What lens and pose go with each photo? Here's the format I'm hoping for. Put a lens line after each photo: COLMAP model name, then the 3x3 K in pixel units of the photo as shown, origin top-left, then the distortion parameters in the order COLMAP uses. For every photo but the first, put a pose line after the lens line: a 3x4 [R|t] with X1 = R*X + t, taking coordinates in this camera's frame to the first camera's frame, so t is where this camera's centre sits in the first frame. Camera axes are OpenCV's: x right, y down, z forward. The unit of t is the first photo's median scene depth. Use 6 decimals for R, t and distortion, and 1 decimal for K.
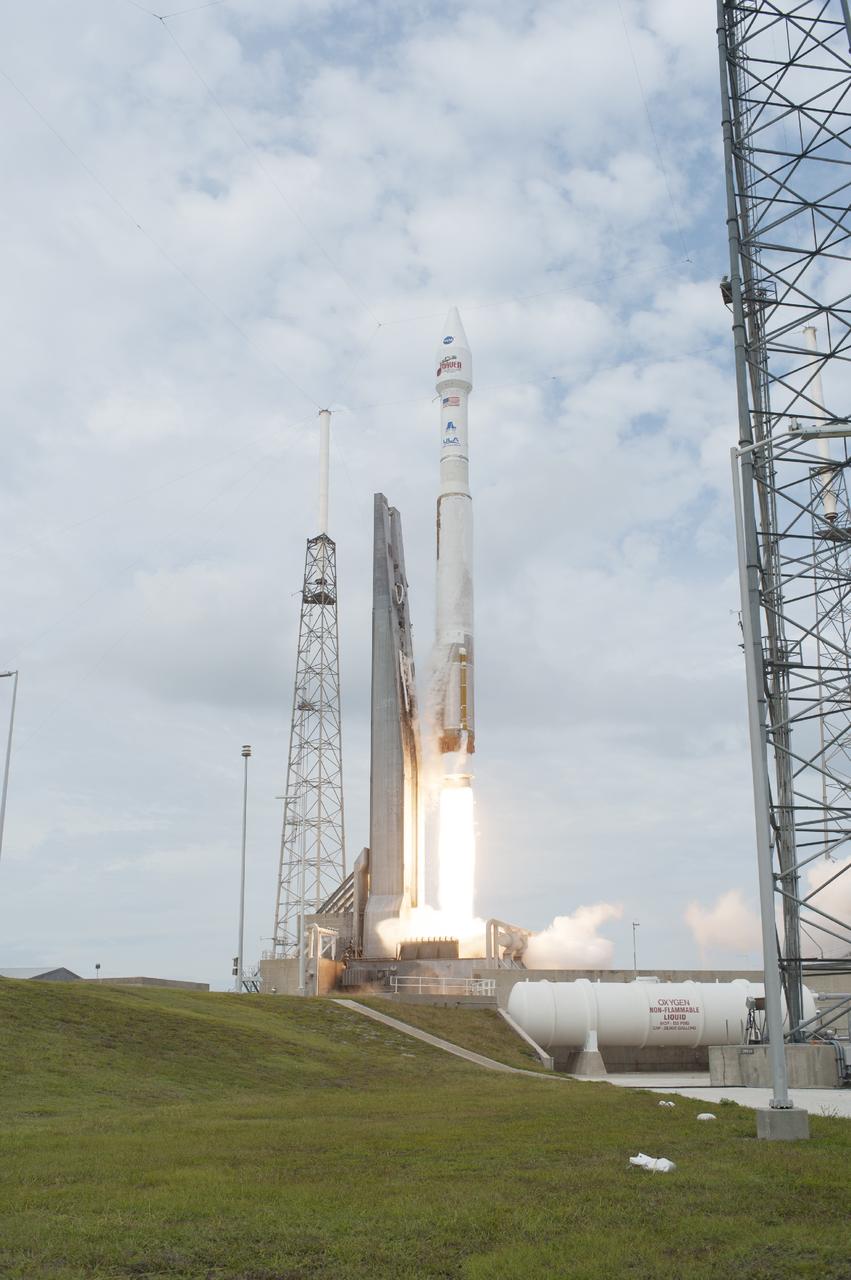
lens RADIAL K [[1373.9, 0, 423.9], [0, 1373.9, 633.7], [0, 0, 1]] dist [-0.016277, 0.000000]
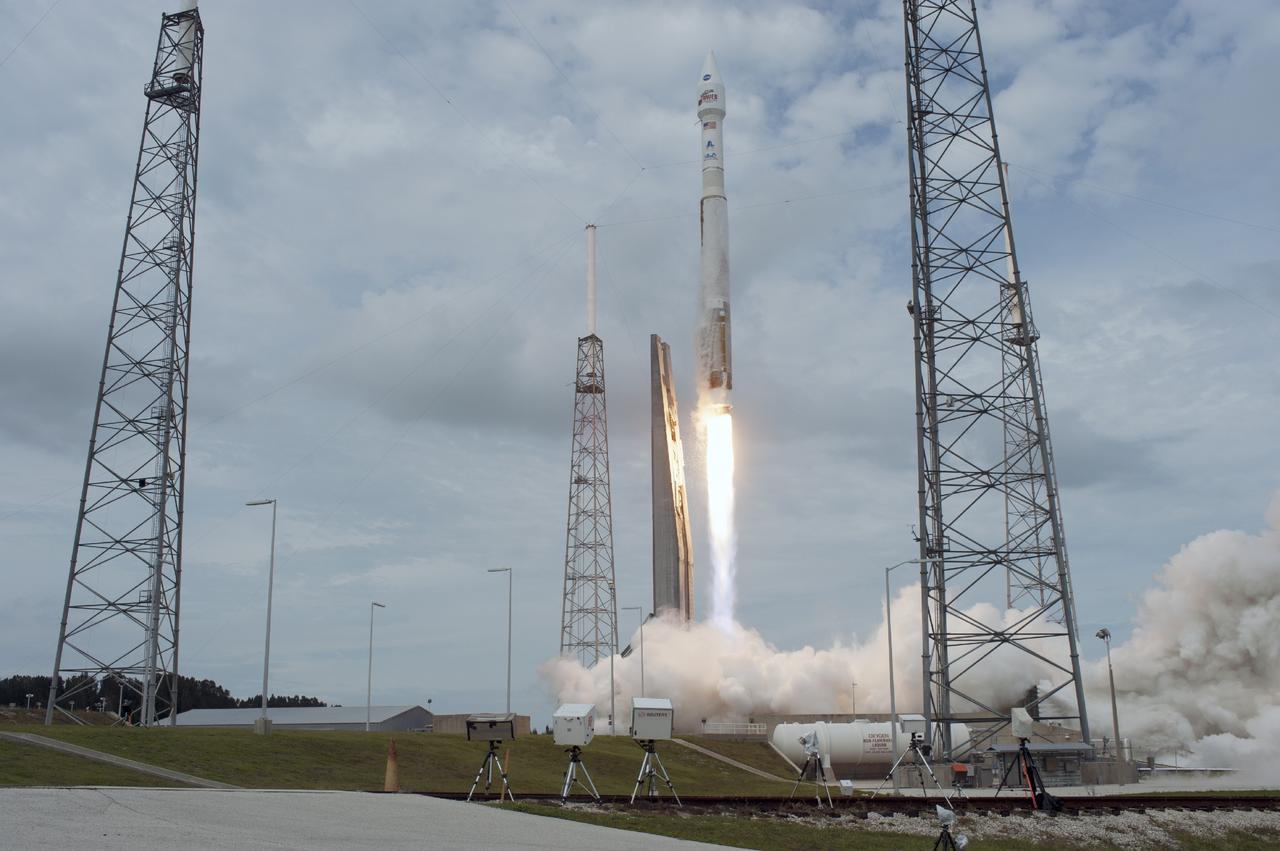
lens RADIAL K [[1373.9, 0, 644.5], [0, 1373.9, 434.5], [0, 0, 1]] dist [-0.016277, 0.000000]
pose [[0.999956, -0.009053, -0.002347, -0.026575], [0.009185, 0.997924, 0.063743, -0.060911], [0.001765, -0.063762, 0.997964, -0.186133]]
